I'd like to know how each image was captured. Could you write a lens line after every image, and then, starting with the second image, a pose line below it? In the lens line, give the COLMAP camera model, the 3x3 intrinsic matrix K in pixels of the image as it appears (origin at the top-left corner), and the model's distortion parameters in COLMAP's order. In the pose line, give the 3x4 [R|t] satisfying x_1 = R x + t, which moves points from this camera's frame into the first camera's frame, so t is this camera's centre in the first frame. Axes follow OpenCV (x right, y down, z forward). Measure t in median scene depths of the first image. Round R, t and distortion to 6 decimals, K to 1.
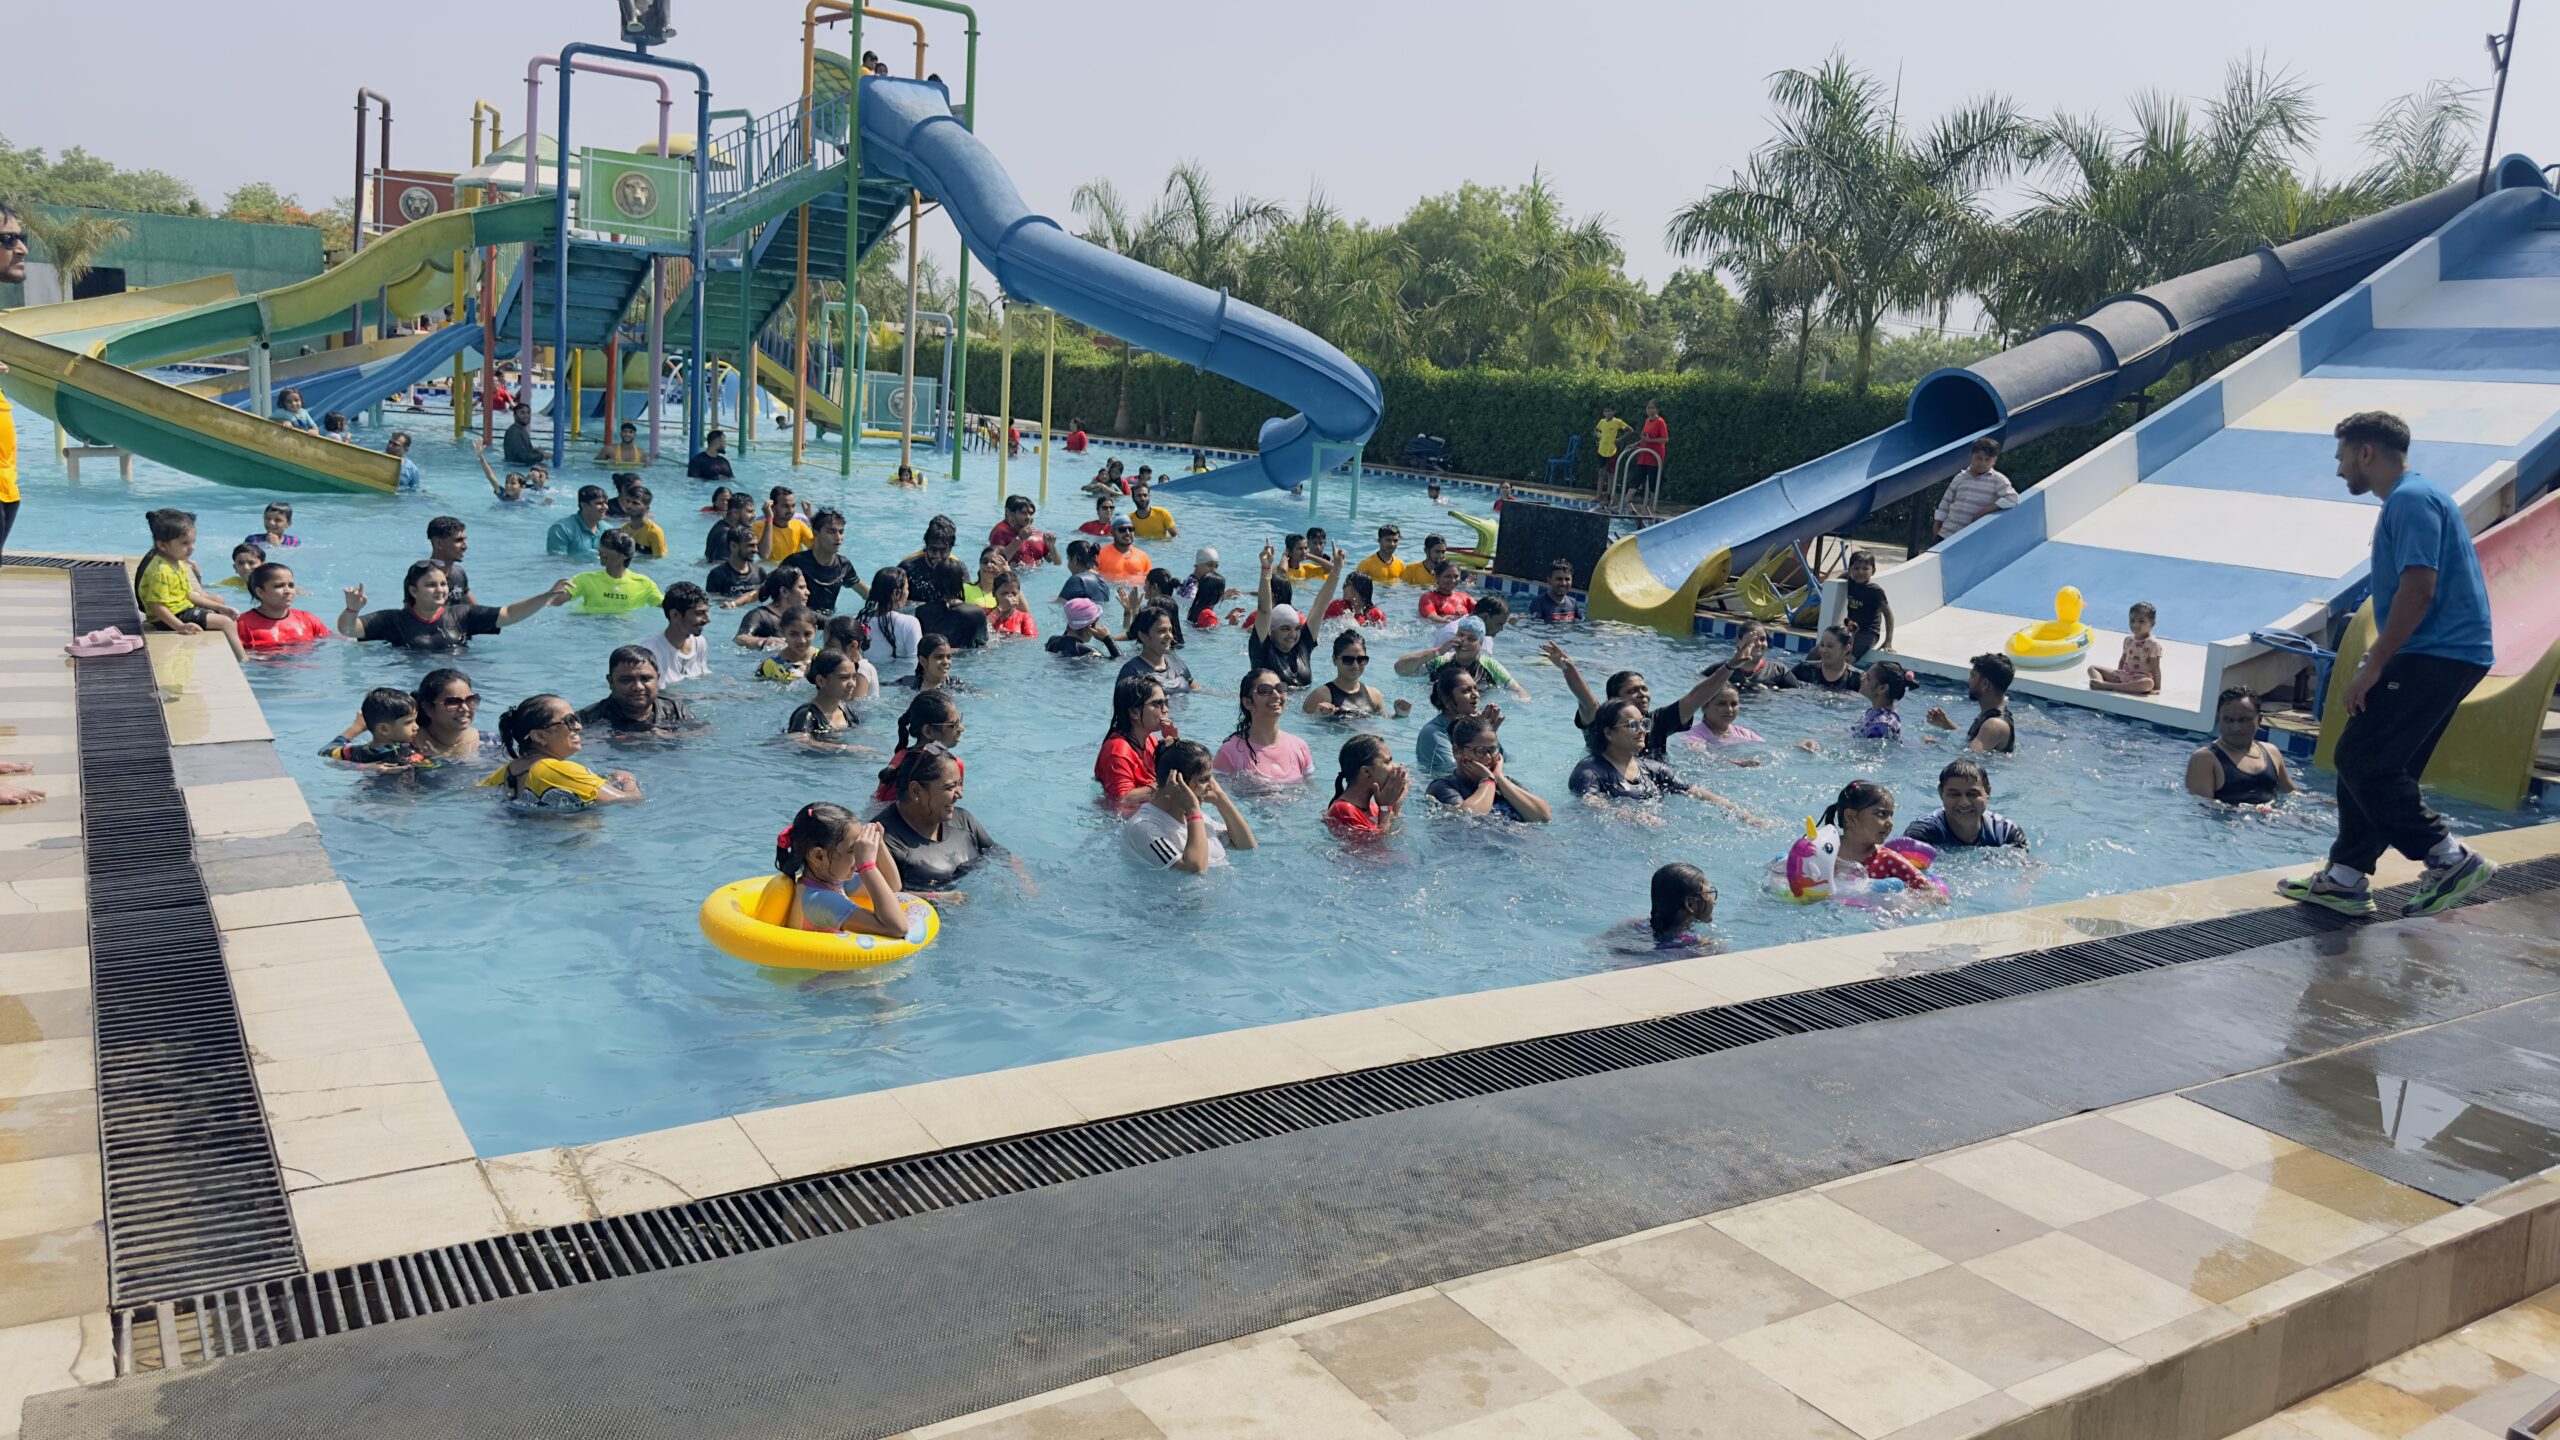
lens RADIAL K [[1897.6, 0, 1280.0], [0, 1897.6, 720.0], [0, 0, 1]] dist [0.144898, -0.298263]
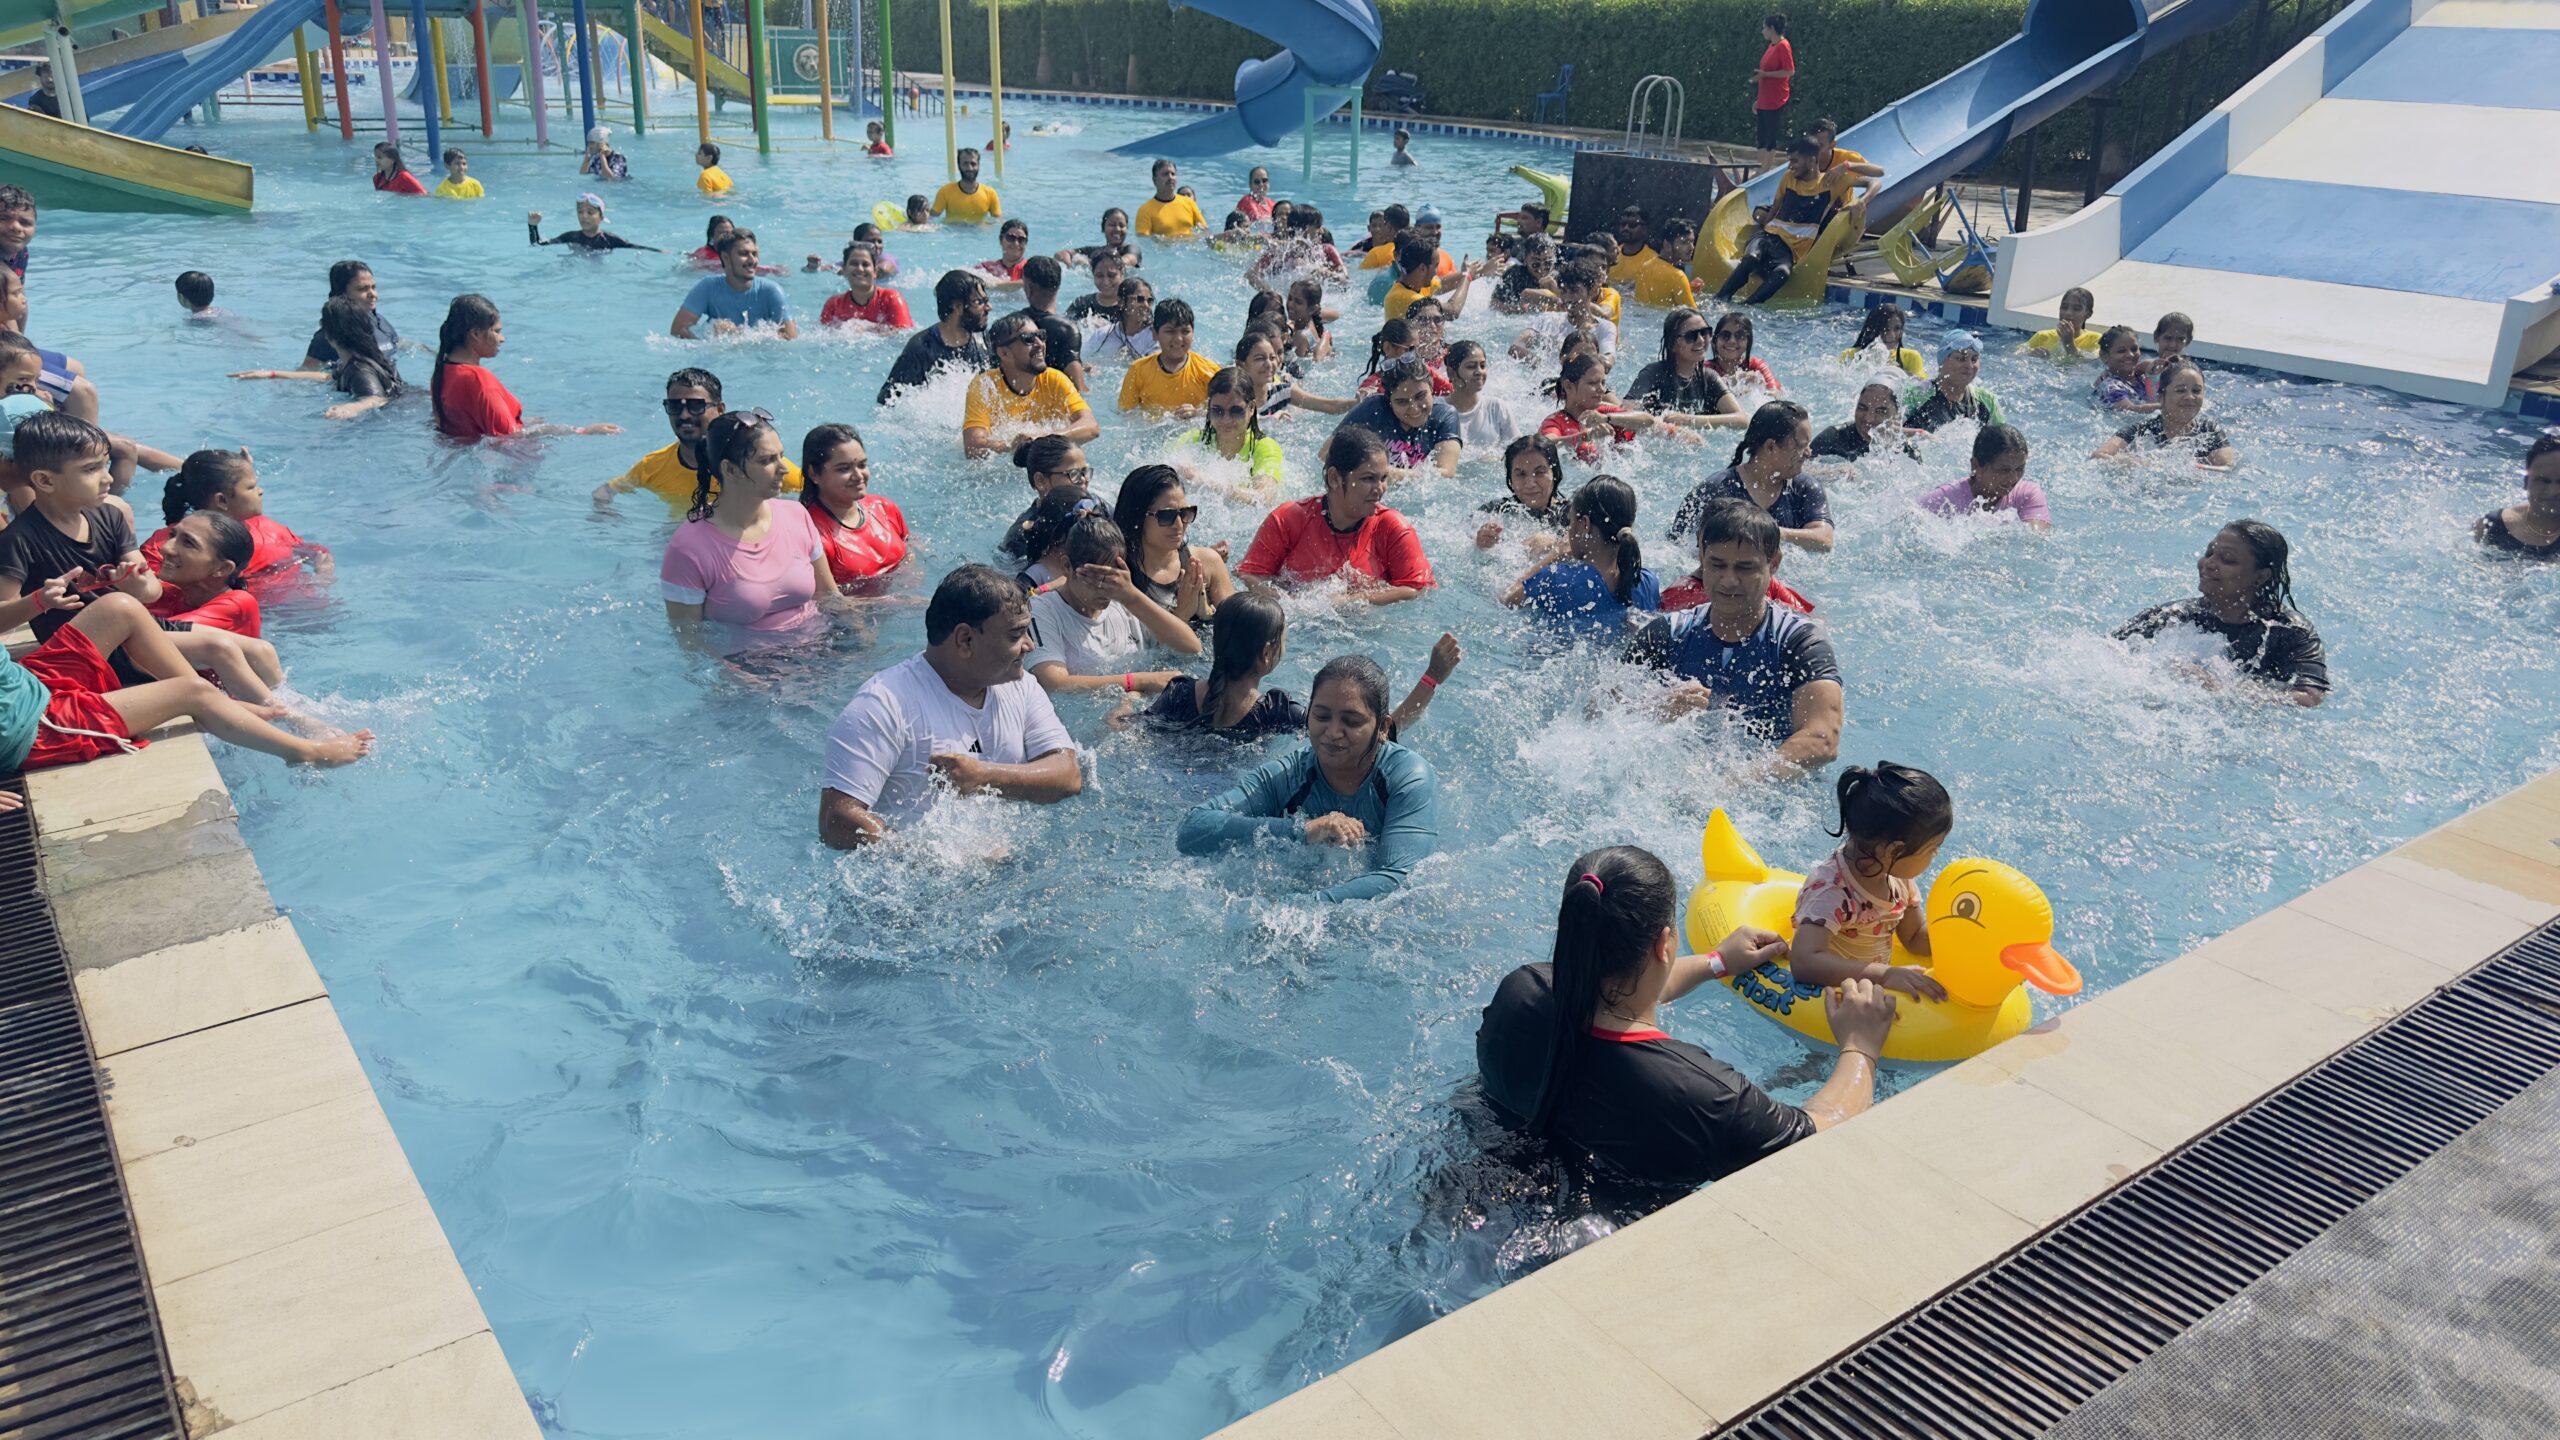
lens RADIAL K [[1925.8, 0, 1280.0], [0, 1925.8, 720.0], [0, 0, 1]] dist [0.016171, -0.022331]
pose [[0.997564, -0.059119, 0.037034, -0.046523], [0.051735, 0.983071, 0.175771, -0.019278], [-0.046799, -0.173427, 0.983734, 0.096170]]
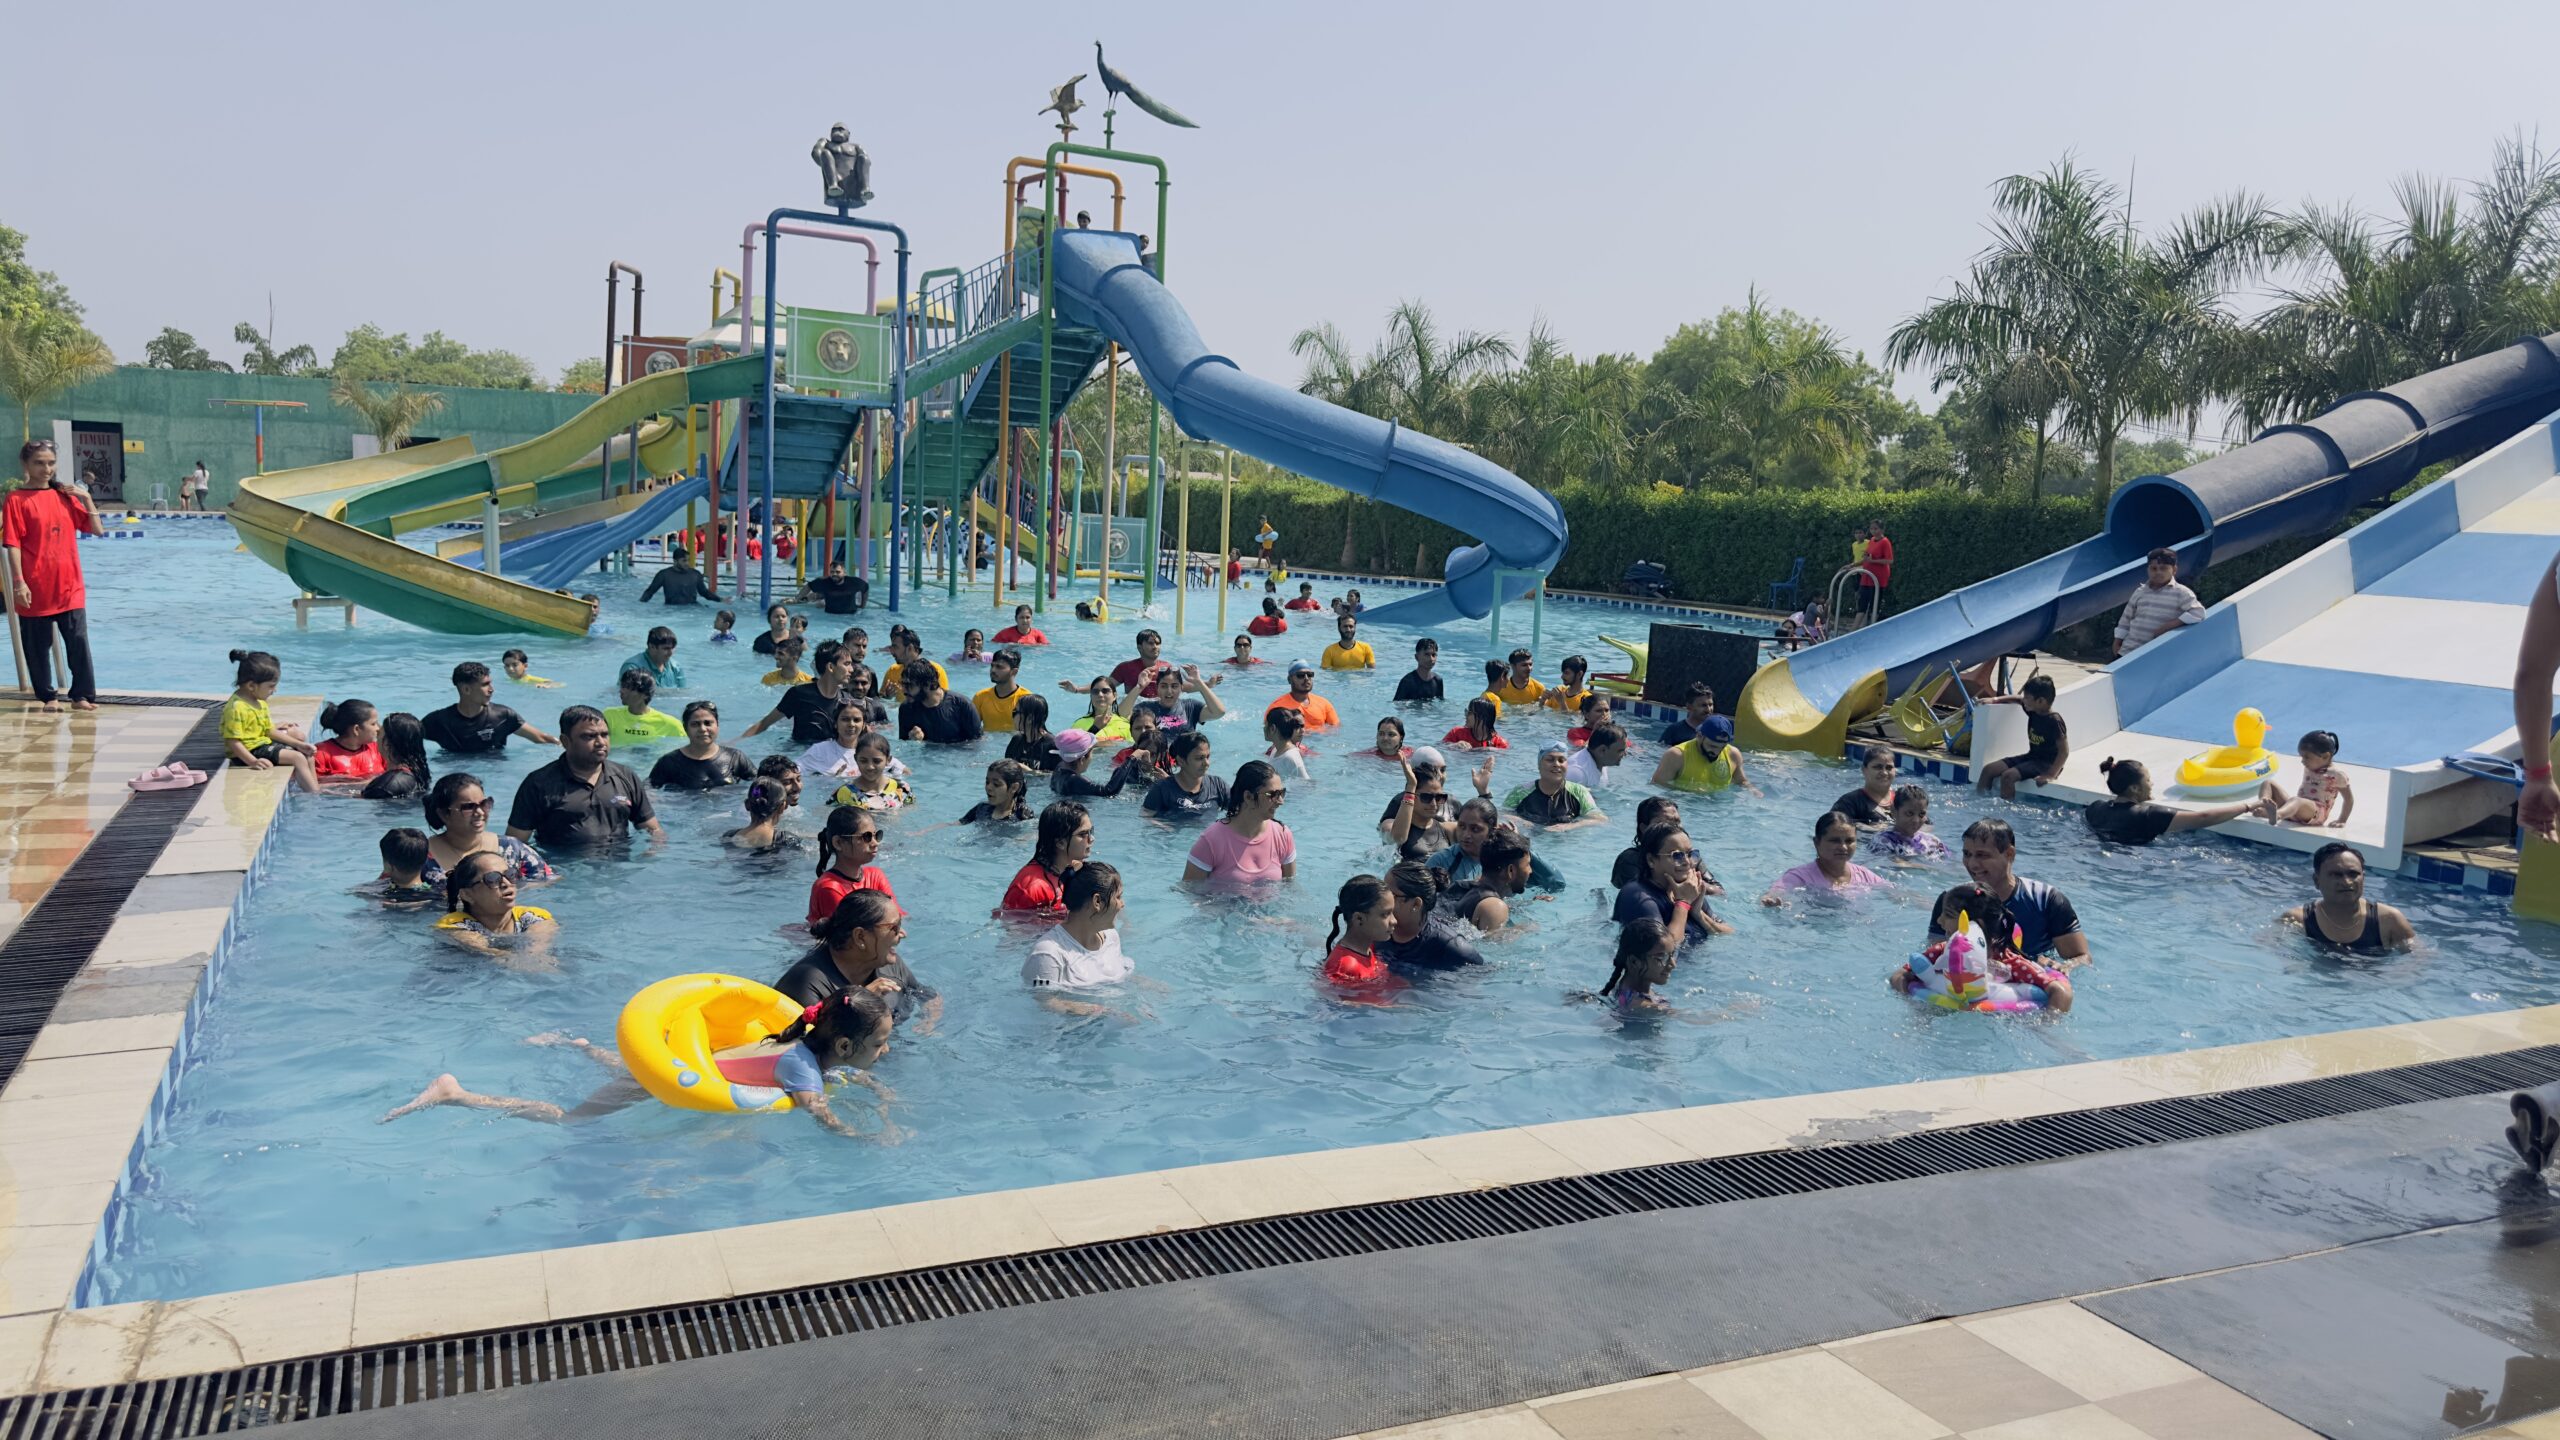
lens RADIAL K [[1881.1, 0, 1279.8], [0, 1881.1, 764.3], [0, 0, 1]] dist [0.098583, -0.147837]
pose [[0.988333, -0.004944, -0.152231, 0.059671], [-0.002151, 0.998920, -0.046410, -0.000029], [0.152296, 0.046196, 0.987255, 0.027882]]
